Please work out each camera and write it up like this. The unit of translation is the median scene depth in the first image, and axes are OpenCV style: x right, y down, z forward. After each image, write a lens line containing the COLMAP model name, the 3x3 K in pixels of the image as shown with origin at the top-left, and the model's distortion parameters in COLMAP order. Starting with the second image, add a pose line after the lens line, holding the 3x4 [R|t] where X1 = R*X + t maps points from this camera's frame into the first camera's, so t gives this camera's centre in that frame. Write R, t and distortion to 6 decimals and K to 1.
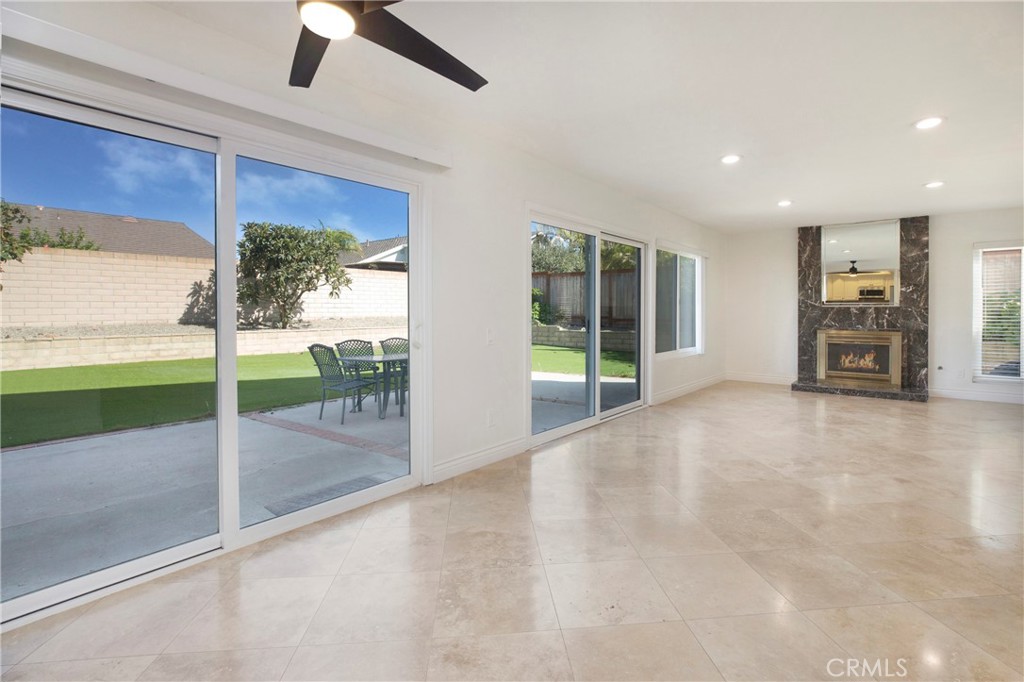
lens RADIAL K [[503.1, 0, 521.1], [0, 503.1, 309.4], [0, 0, 1]] dist [0.025675, 0.000609]
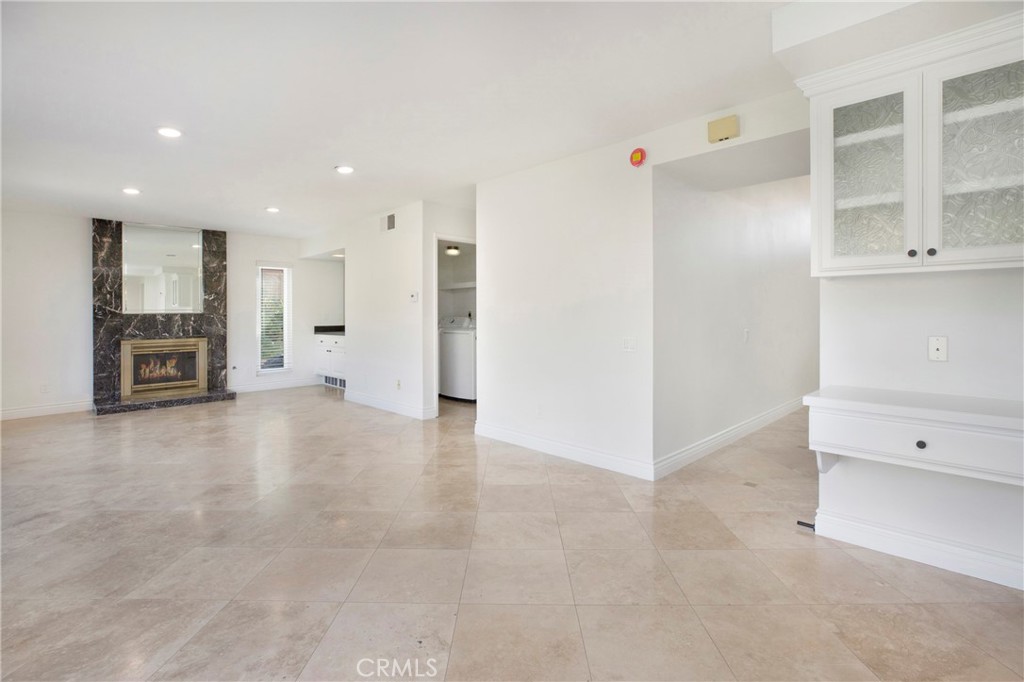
lens RADIAL K [[503.1, 0, 525.2], [0, 503.1, 317.9], [0, 0, 1]] dist [0.025675, 0.000609]
pose [[0.163578, -0.009039, 0.986489, -0.179013], [0.010680, 0.999916, 0.007391, 0.002594], [-0.986473, 0.009326, 0.163661, 0.177754]]
